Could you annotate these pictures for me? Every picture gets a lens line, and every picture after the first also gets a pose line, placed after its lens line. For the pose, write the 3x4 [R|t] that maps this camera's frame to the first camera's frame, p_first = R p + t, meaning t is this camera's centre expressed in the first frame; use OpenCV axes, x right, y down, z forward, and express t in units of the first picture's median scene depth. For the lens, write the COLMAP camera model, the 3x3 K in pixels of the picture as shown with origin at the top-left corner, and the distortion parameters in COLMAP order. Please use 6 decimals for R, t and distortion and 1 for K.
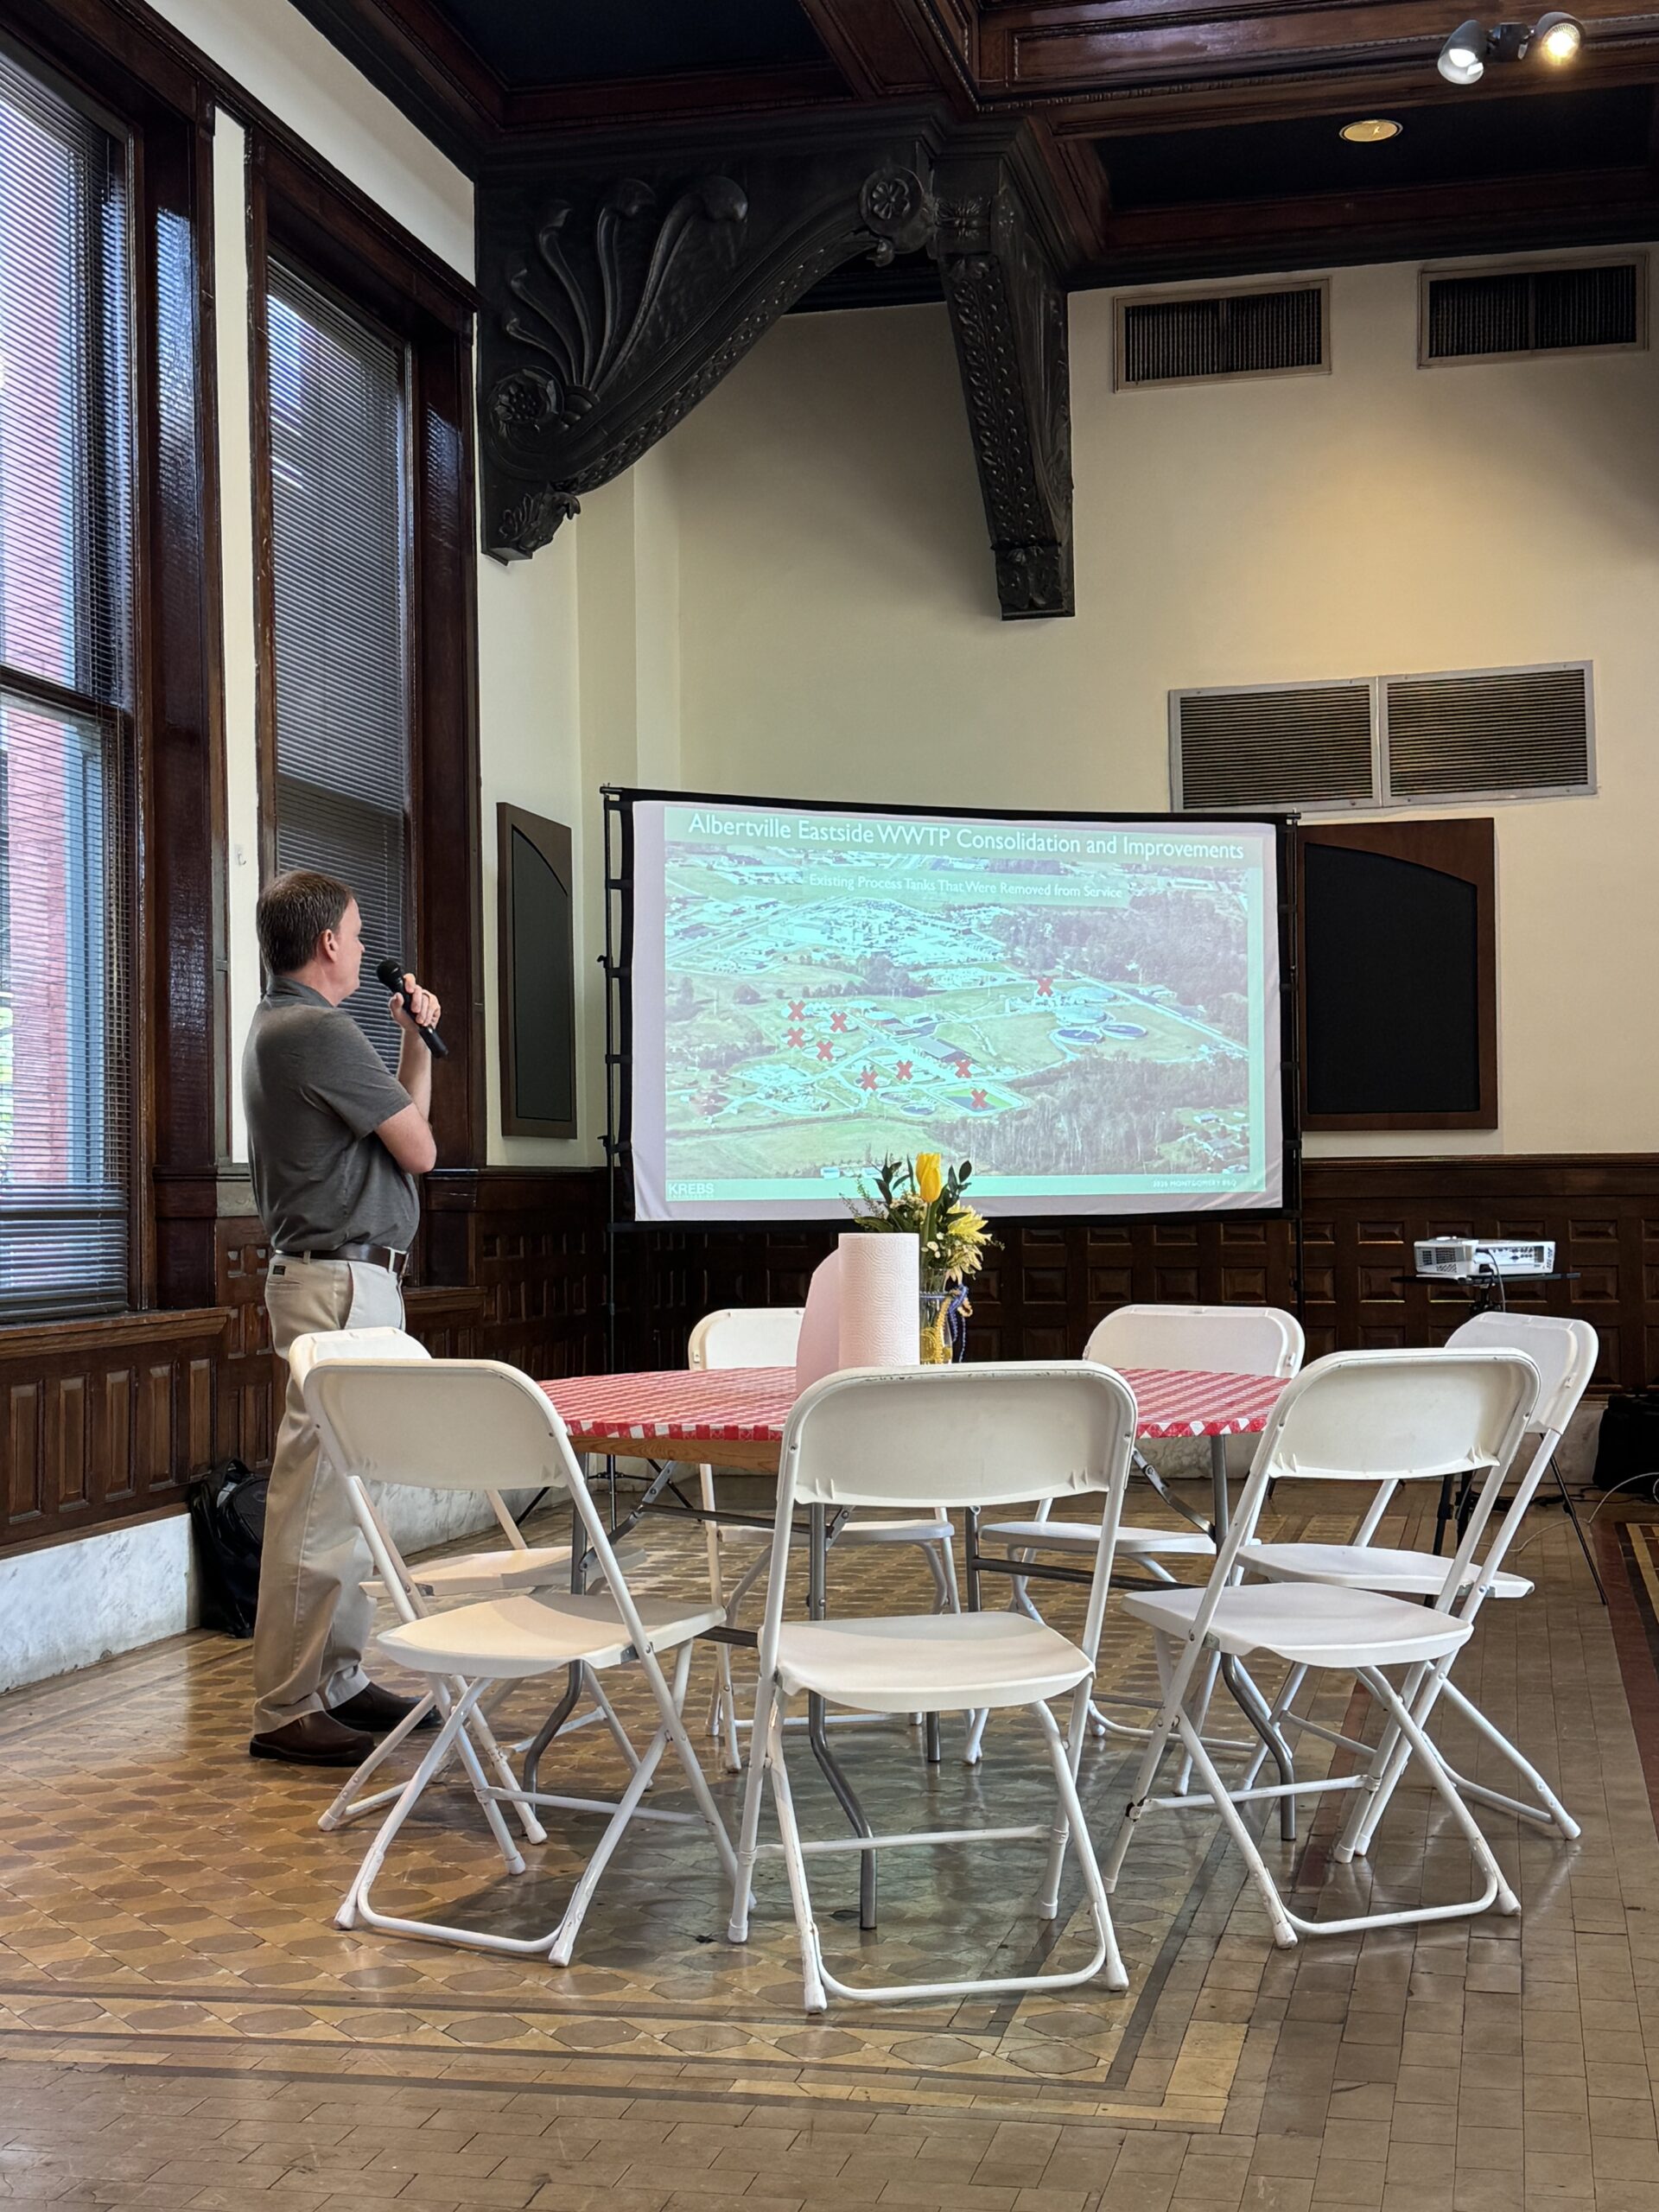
lens RADIAL K [[3022.8, 0, 817.0], [0, 3022.8, 1100.5], [0, 0, 1]] dist [0.176378, -0.236266]
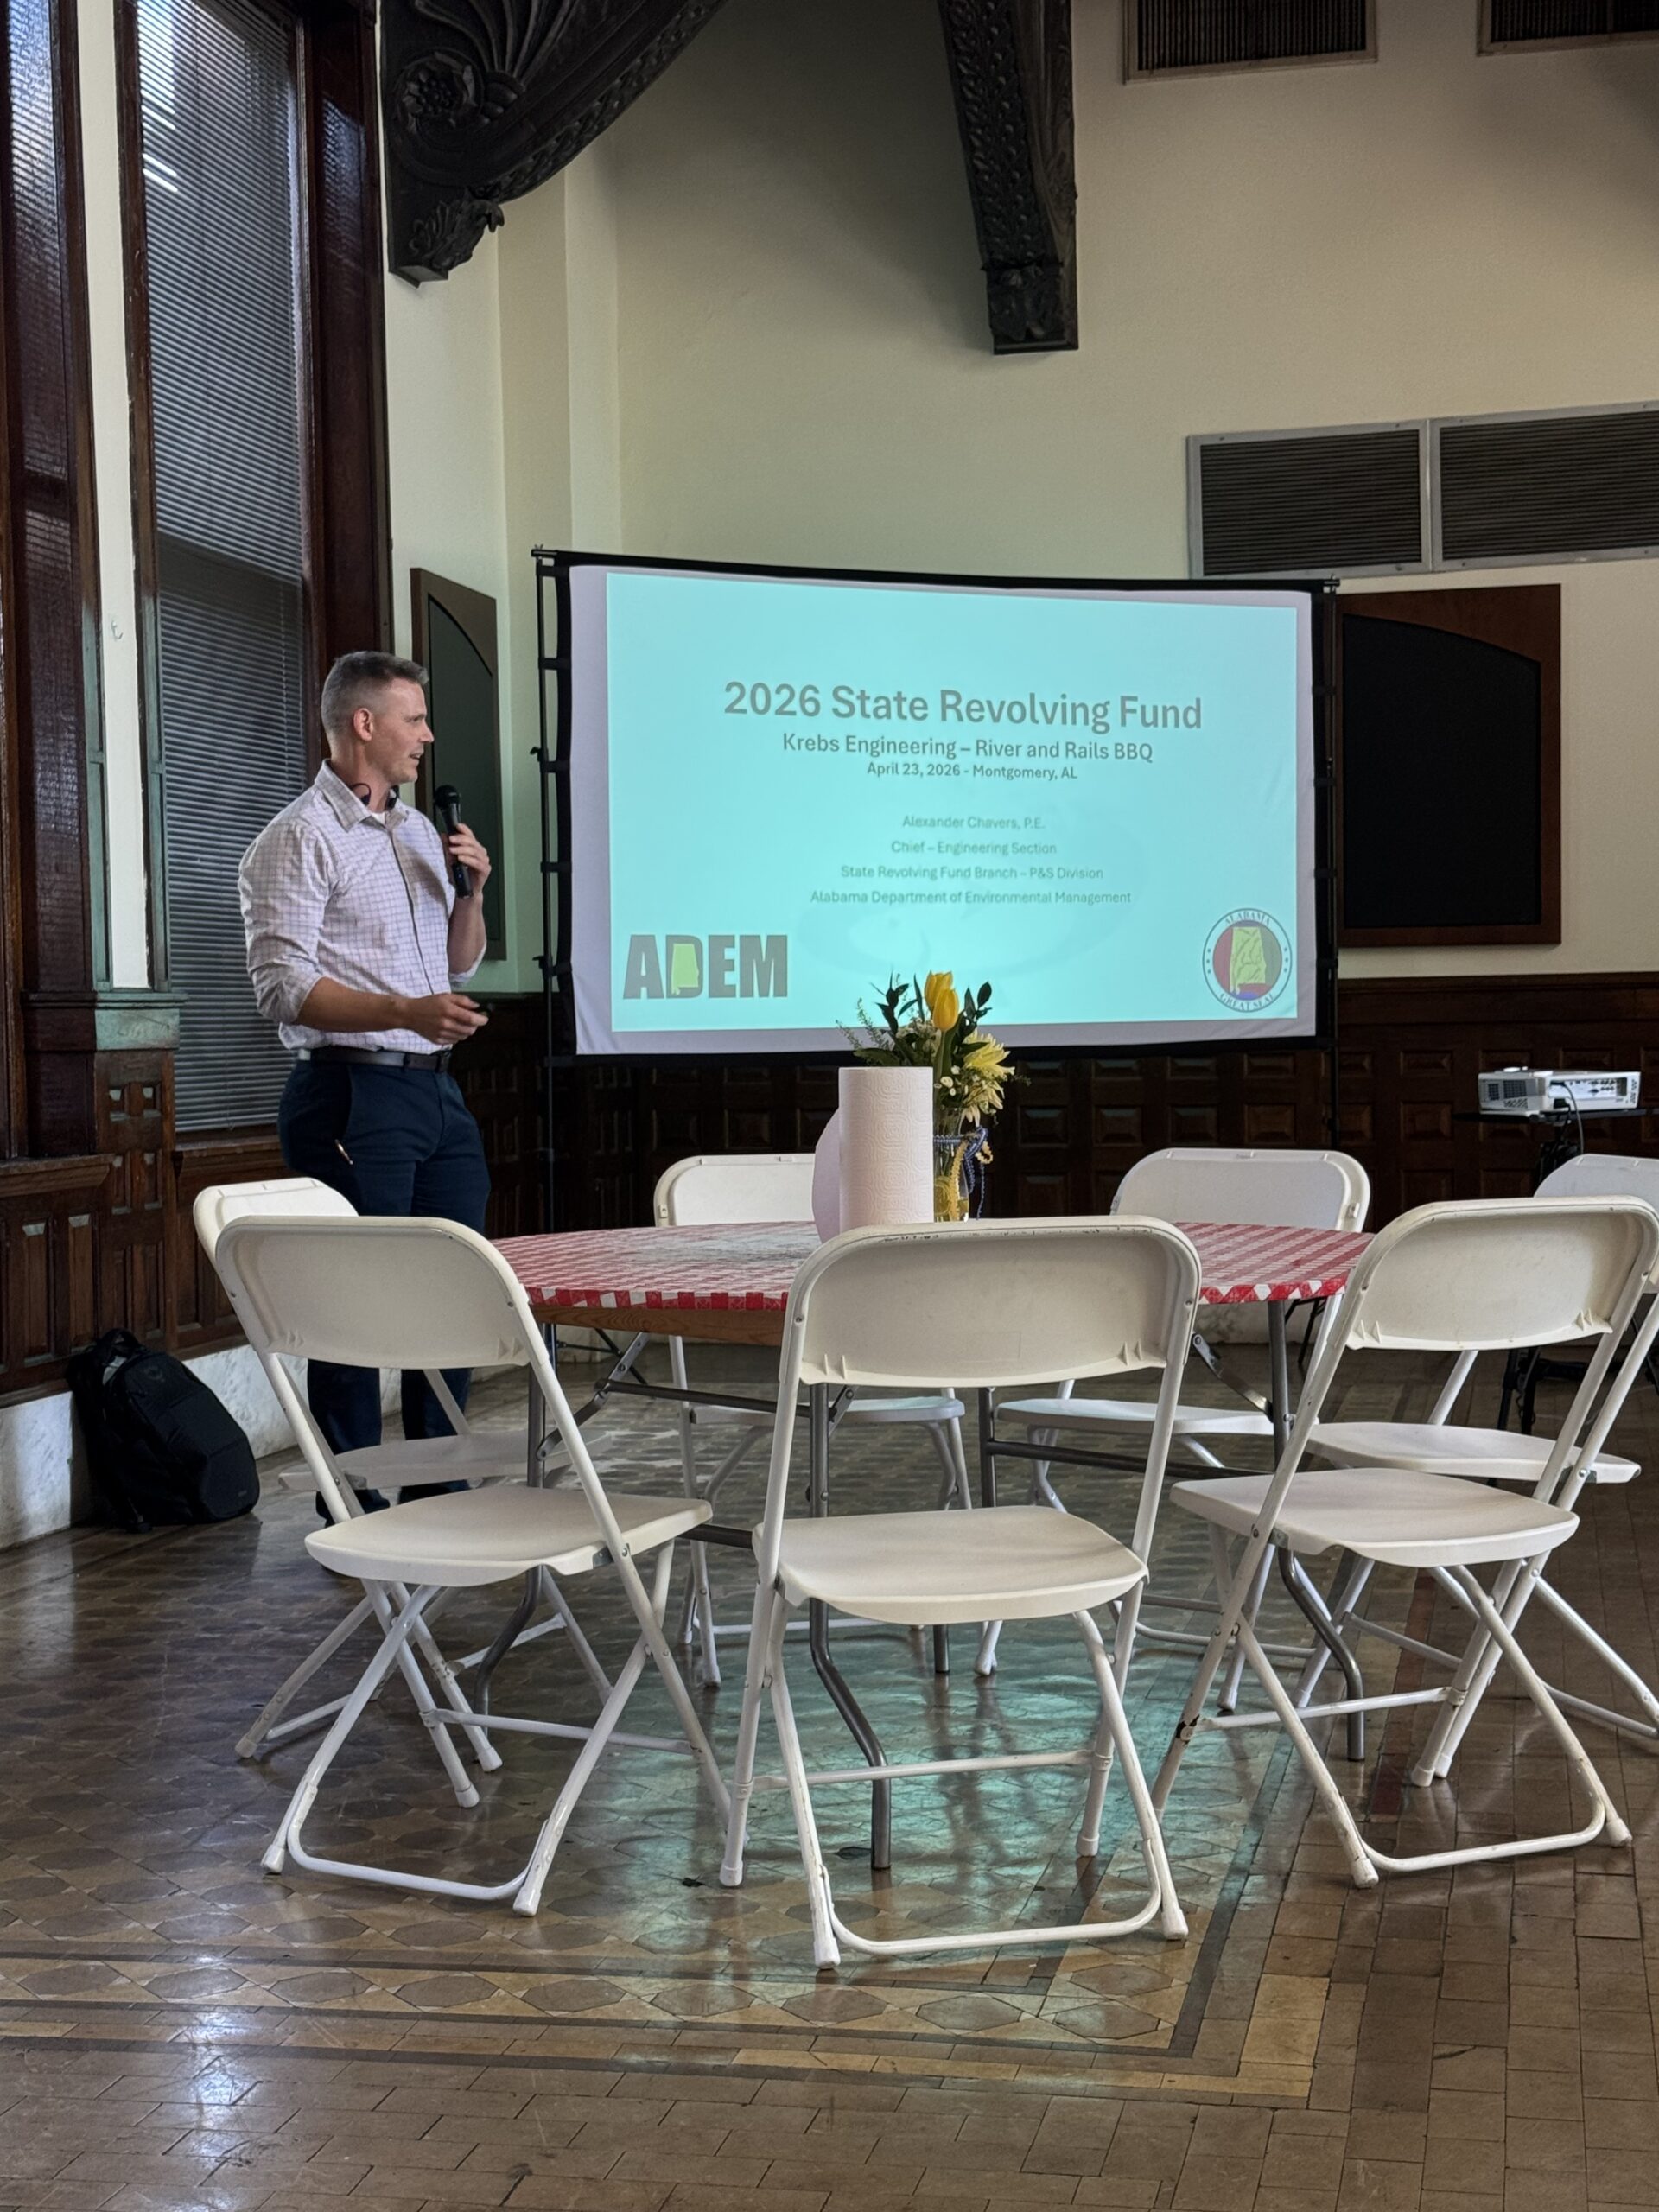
lens RADIAL K [[3408.9, 0, 816.7], [0, 3408.9, 1103.5], [0, 0, 1]] dist [0.161804, -0.083153]
pose [[0.999839, -0.004279, 0.017401, -0.014114], [0.003329, 0.998520, 0.054284, 0.001609], [-0.017607, -0.054218, 0.998374, 0.034614]]
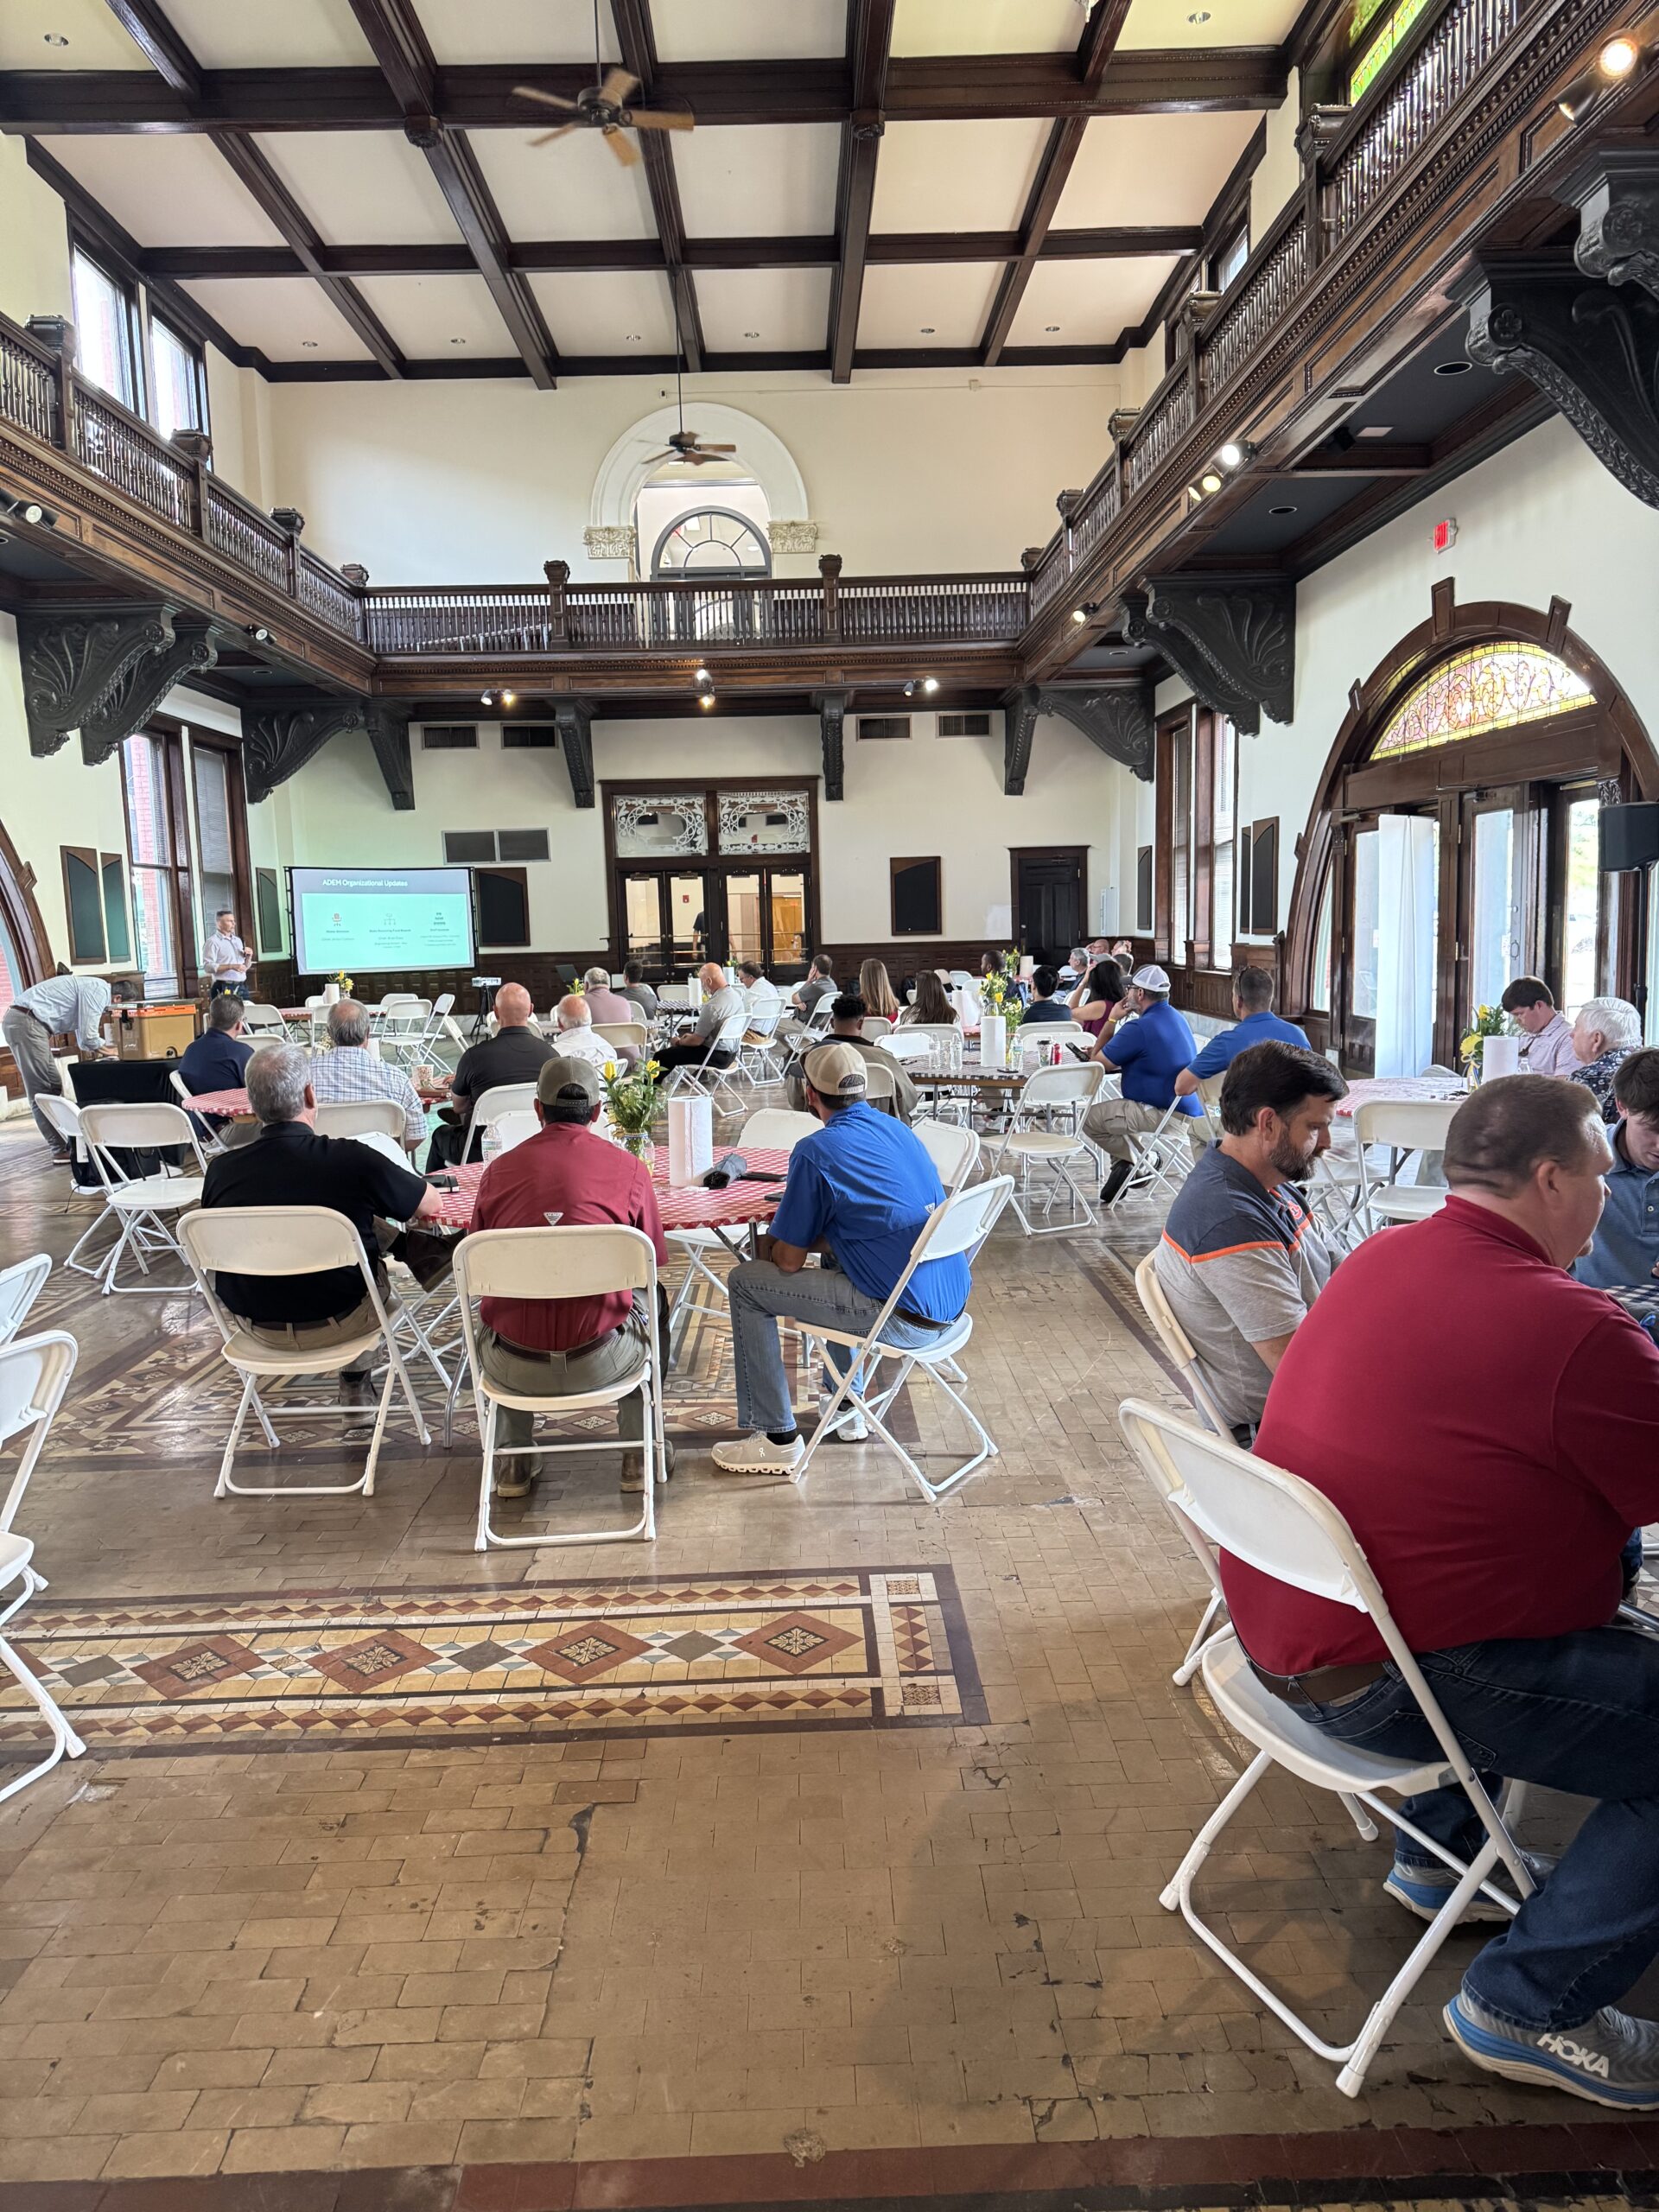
lens RADIAL K [[1633.1, 0, 859.0], [0, 1633.1, 1122.0], [0, 0, 1]] dist [0.078749, -0.050413]
pose [[0.968697, -0.040550, 0.244913, 0.202599], [0.002588, 0.988165, 0.153372, -0.173617], [-0.248233, -0.147937, 0.957337, -2.286835]]
